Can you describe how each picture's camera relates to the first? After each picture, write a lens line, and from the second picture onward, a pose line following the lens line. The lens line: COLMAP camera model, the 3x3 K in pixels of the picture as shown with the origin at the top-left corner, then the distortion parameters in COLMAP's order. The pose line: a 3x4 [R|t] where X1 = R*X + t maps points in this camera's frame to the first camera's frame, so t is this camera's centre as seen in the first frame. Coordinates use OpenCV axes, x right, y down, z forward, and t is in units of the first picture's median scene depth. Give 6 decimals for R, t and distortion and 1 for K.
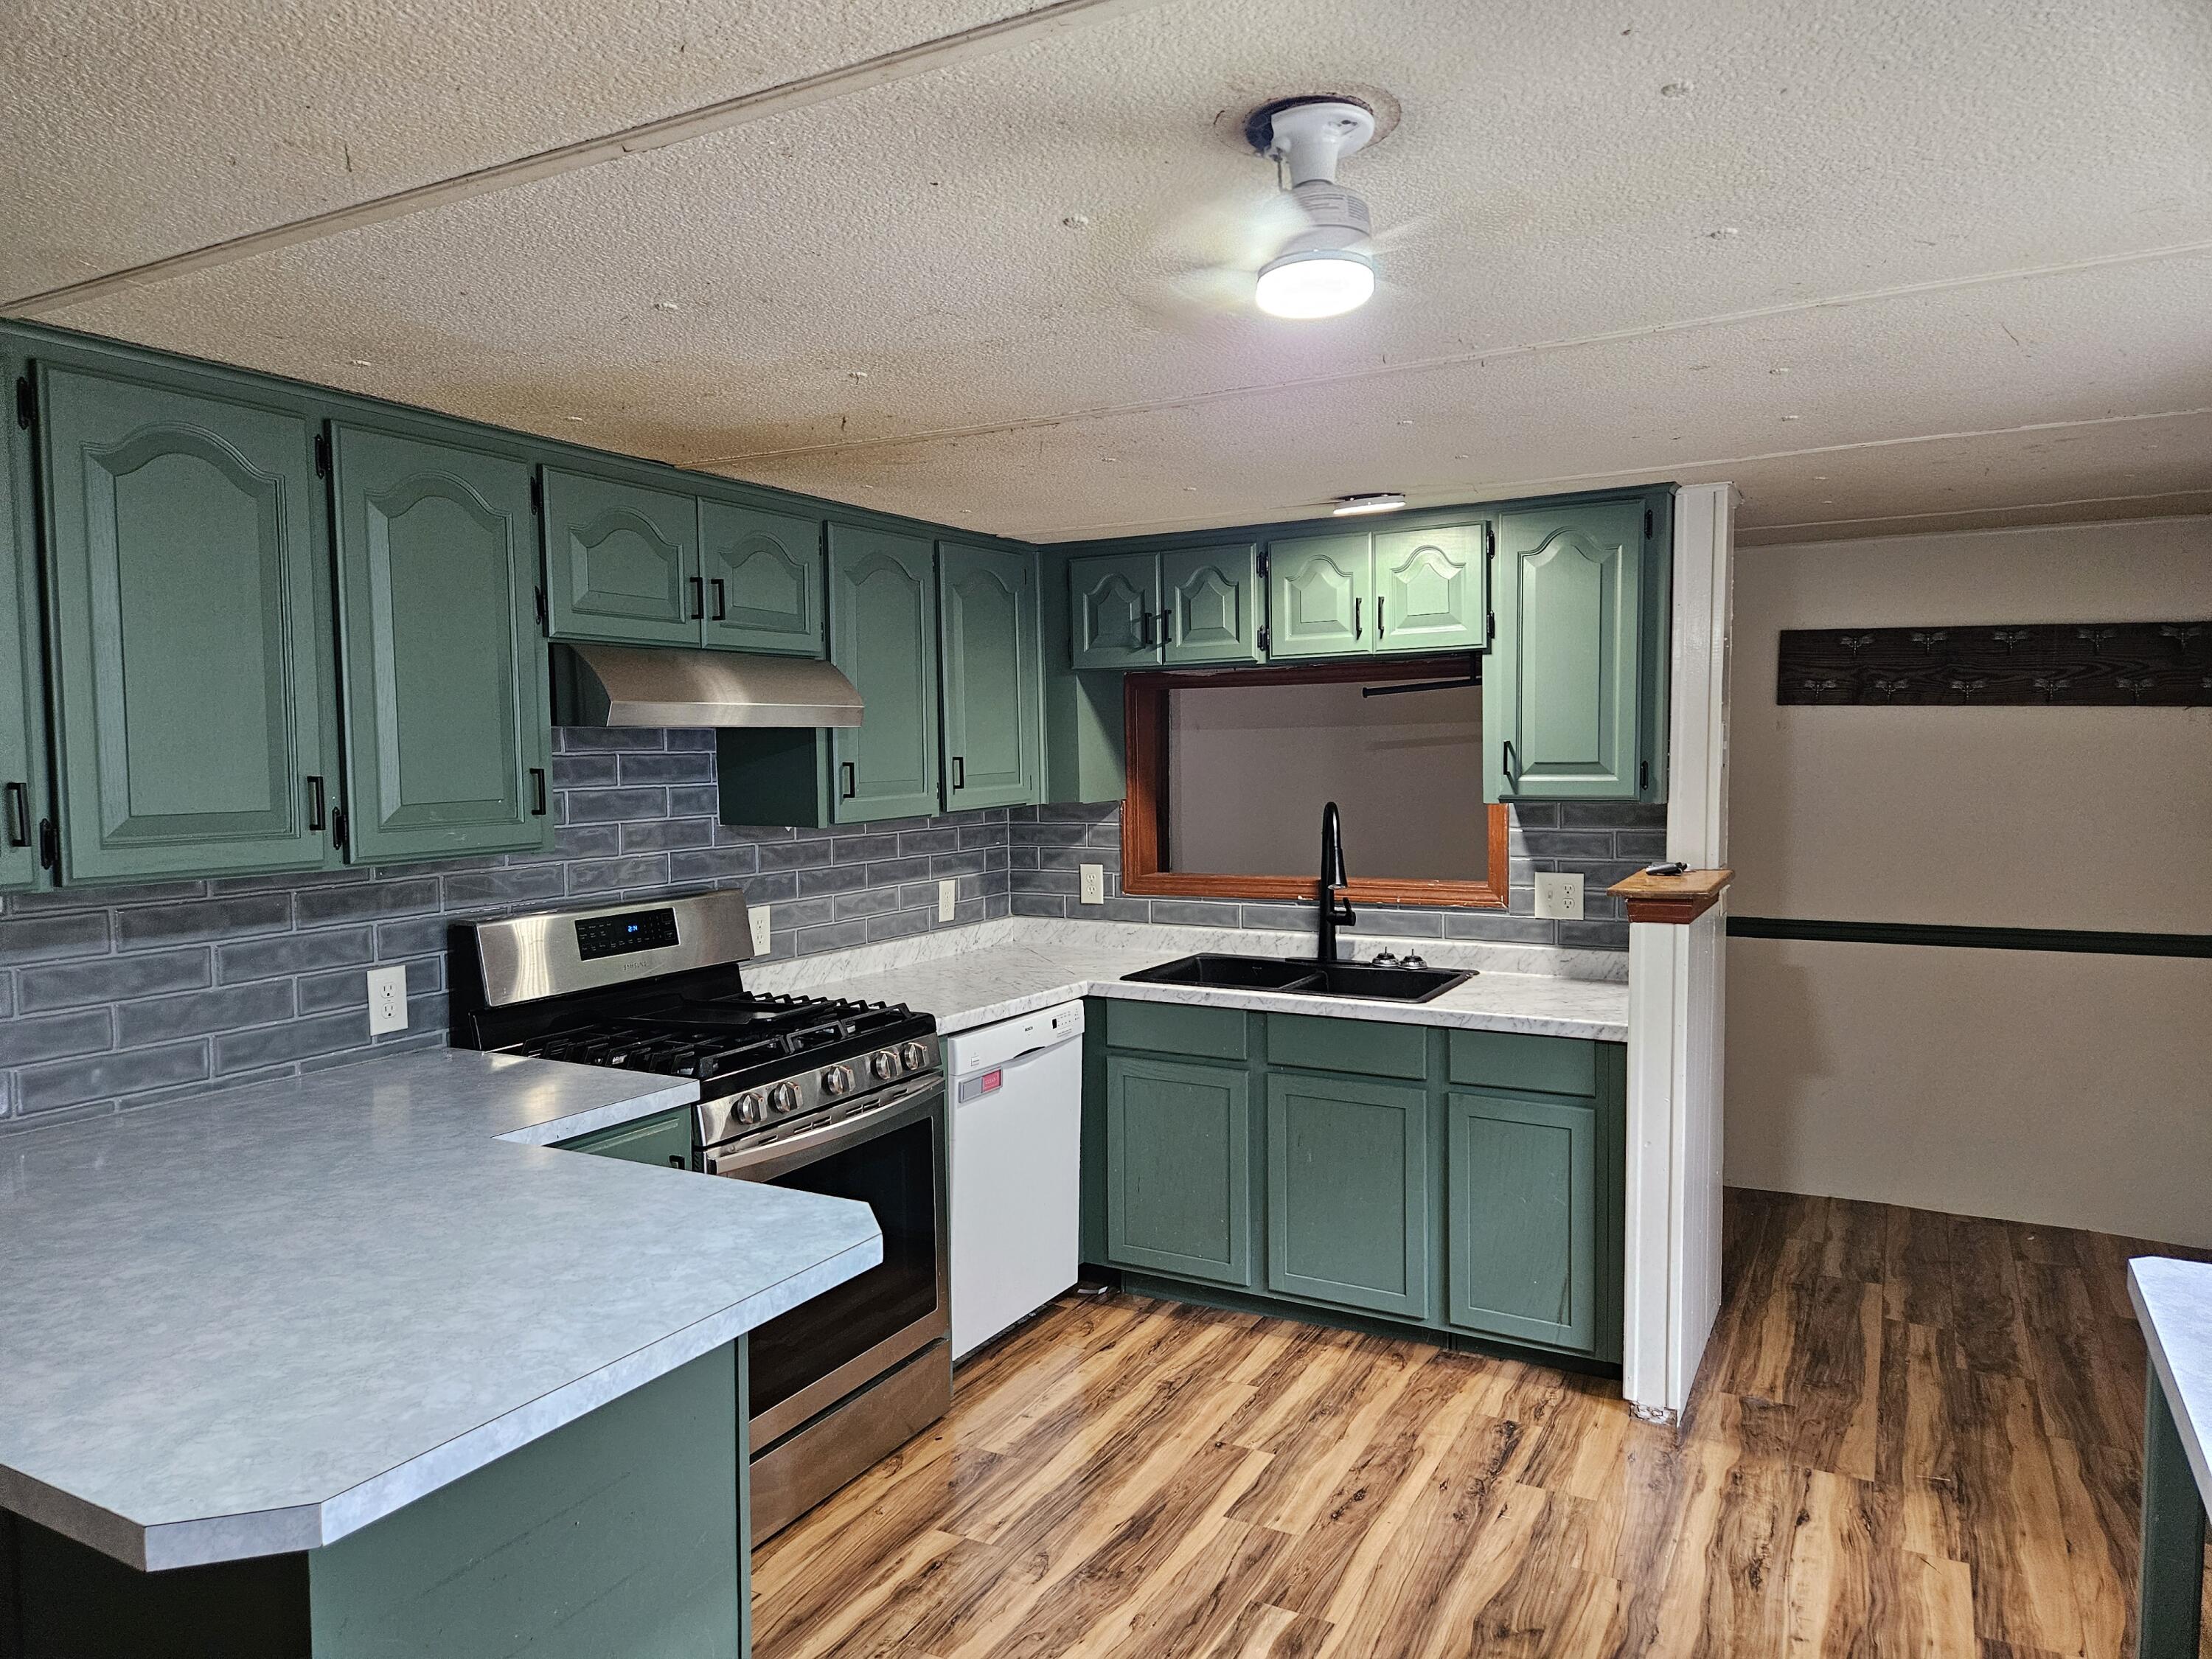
lens RADIAL K [[1475.9, 0, 1109.1], [0, 1475.9, 834.8], [0, 0, 1]] dist [0.070349, -0.055954]
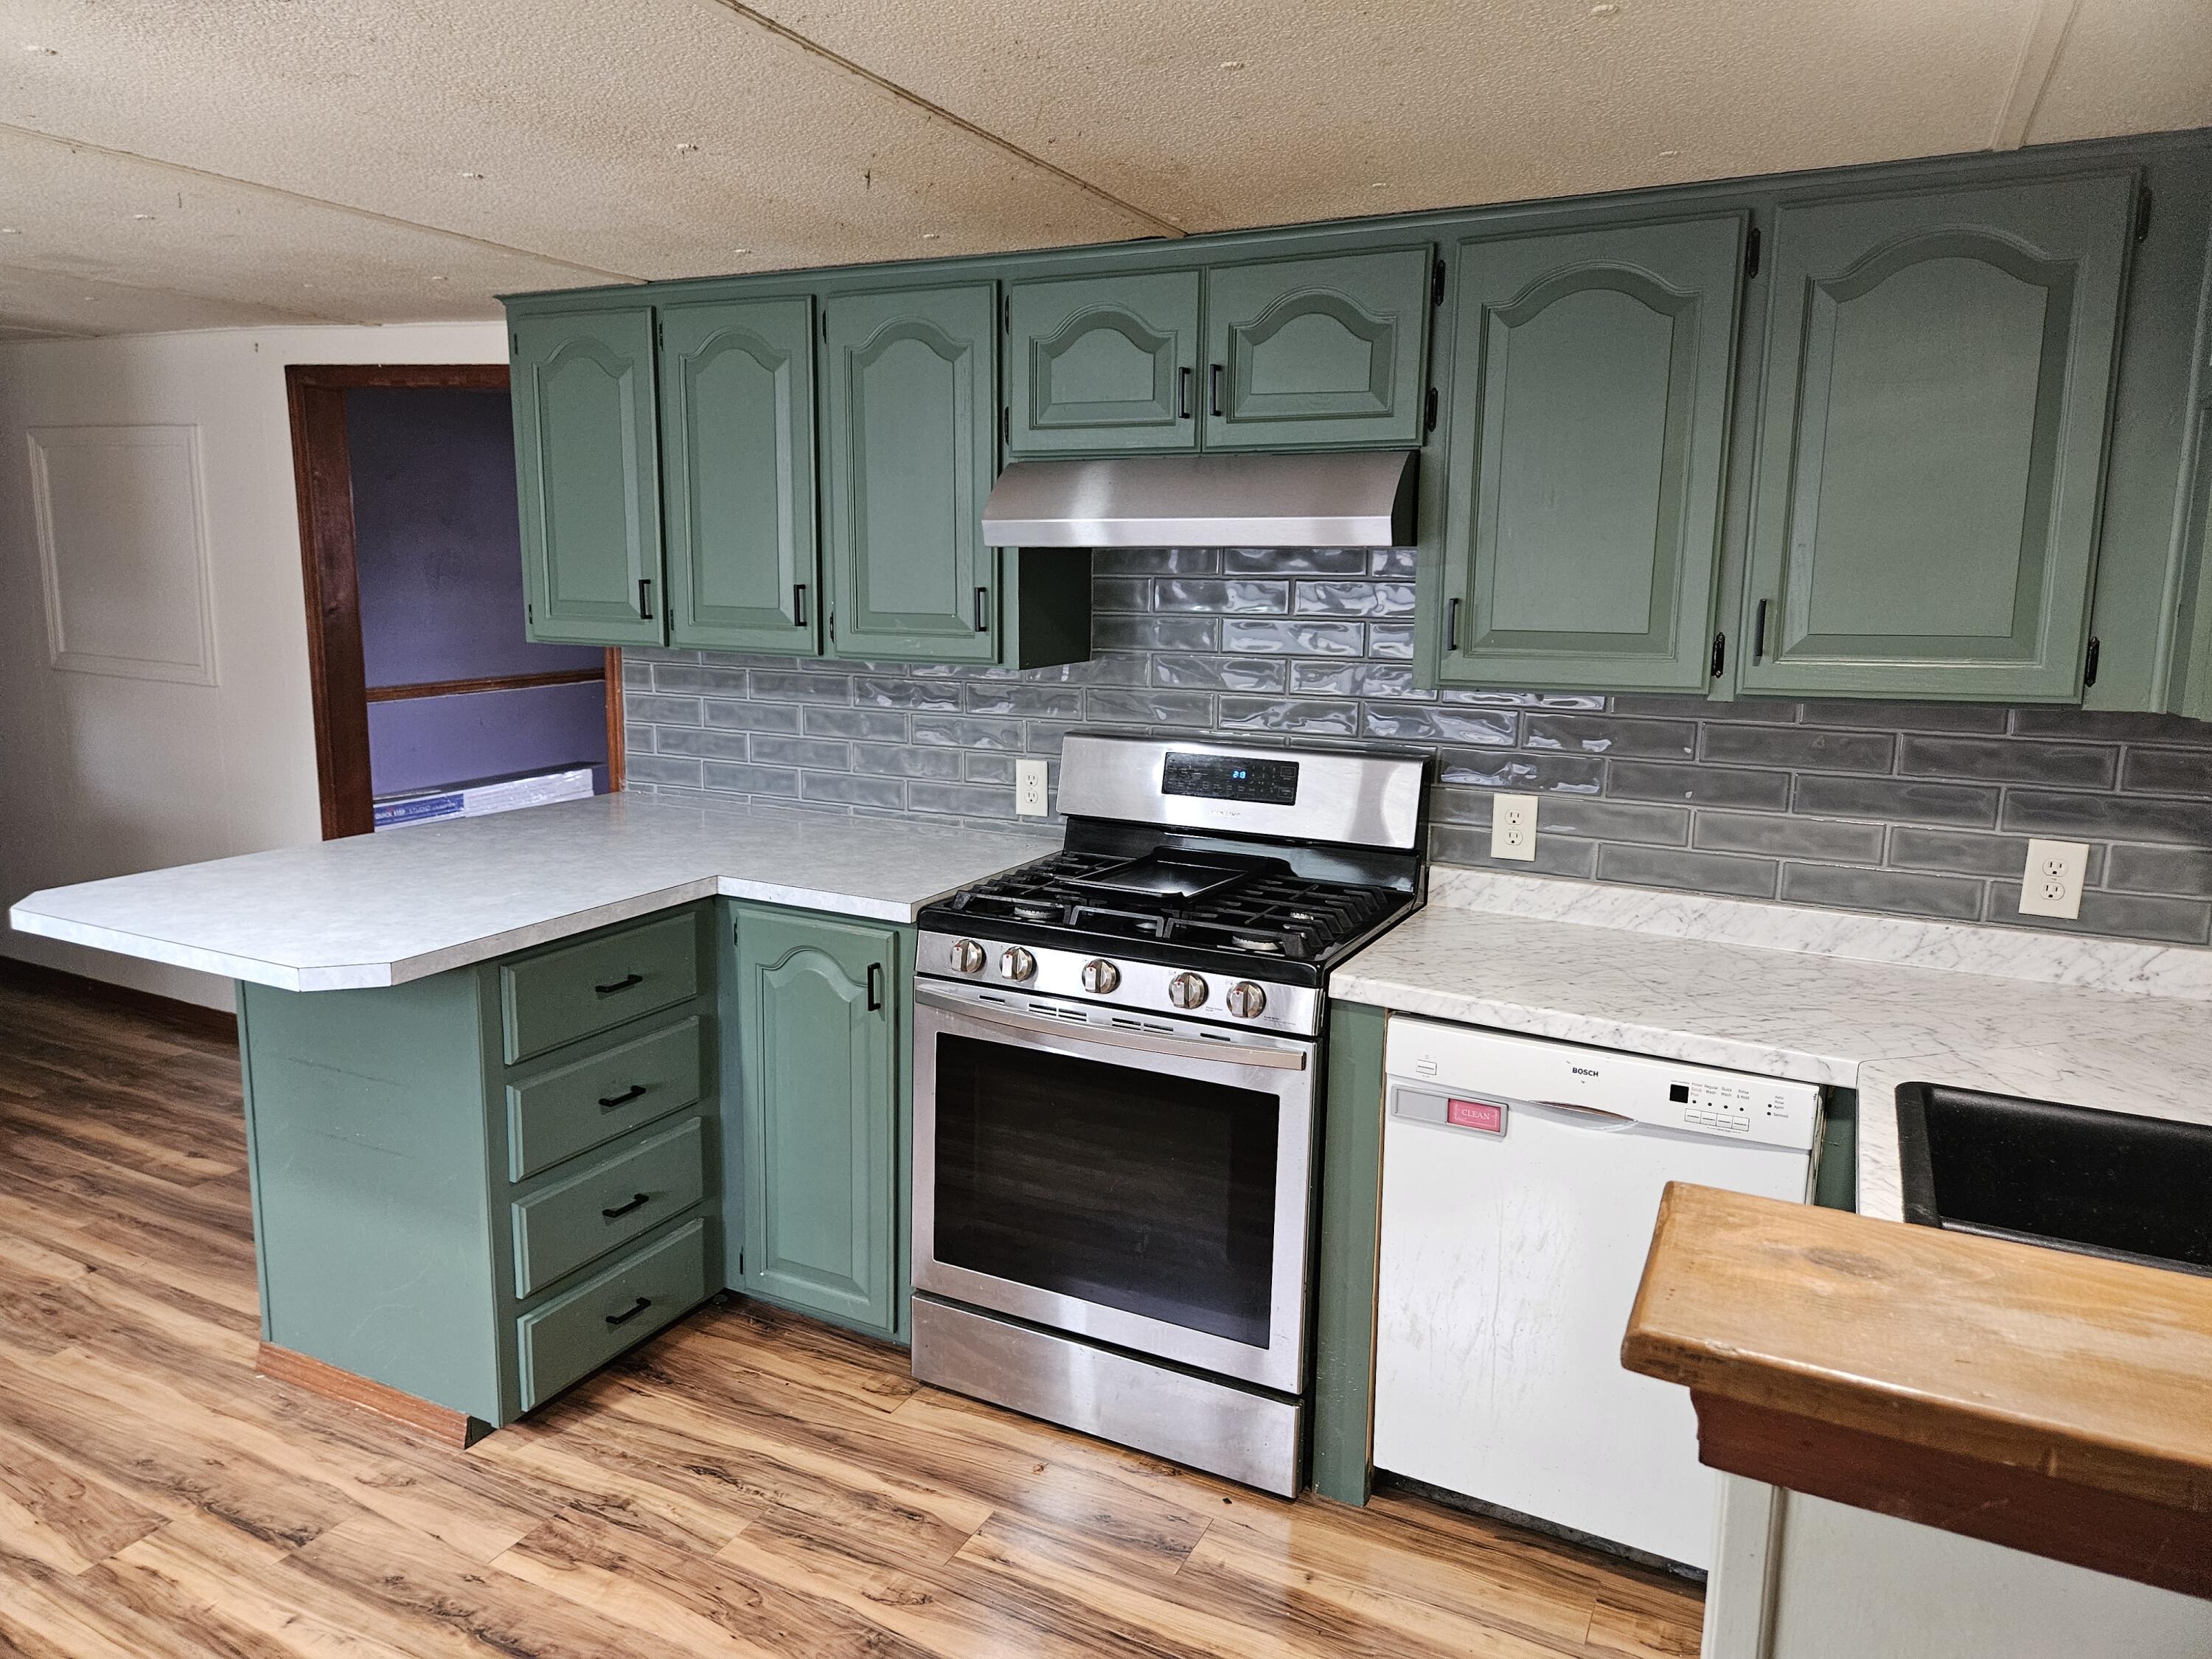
lens RADIAL K [[1475.9, 0, 1023.9], [0, 1475.9, 811.0], [0, 0, 1]] dist [0.070349, -0.055954]
pose [[0.012232, 0.180469, -0.983505, 0.647210], [-0.073740, 0.981063, 0.179104, -0.075932], [0.997202, 0.070333, 0.025309, 0.974311]]
